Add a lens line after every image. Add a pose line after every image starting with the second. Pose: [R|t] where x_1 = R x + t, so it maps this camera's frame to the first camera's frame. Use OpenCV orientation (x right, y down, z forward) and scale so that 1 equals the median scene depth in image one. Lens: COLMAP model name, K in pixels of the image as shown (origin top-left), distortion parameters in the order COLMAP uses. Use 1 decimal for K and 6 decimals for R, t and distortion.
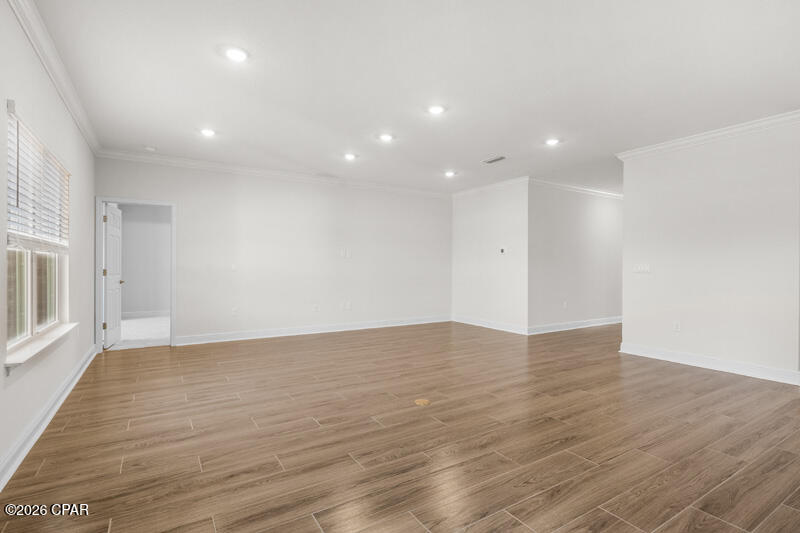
lens RADIAL K [[395.1, 0, 400.8], [0, 395.1, 266.8], [0, 0, 1]] dist [0.005296, 0.000050]
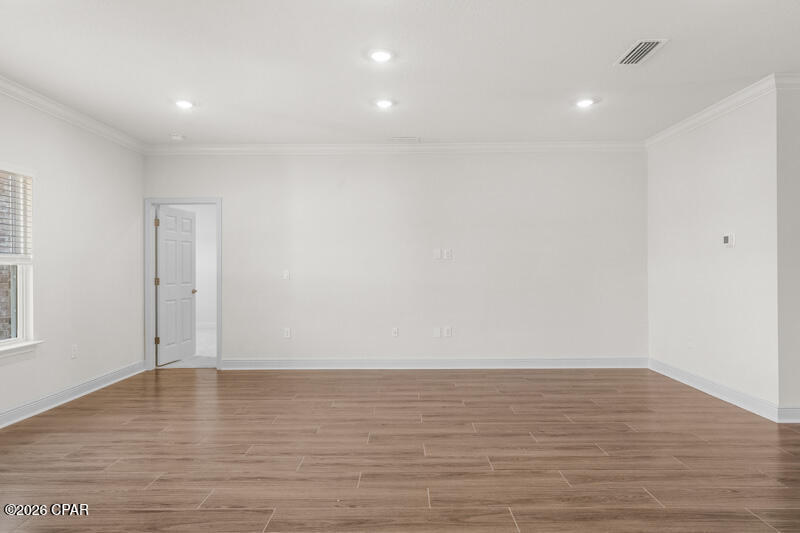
lens RADIAL K [[484.4, 0, 400.2], [0, 484.4, 267.7], [0, 0, 1]] dist [0.004986, 0.000253]
pose [[0.843656, -0.009198, -0.536805, 0.377440], [0.008478, 0.999957, -0.003810, -0.010556], [0.536817, -0.001337, 0.843698, 0.422371]]
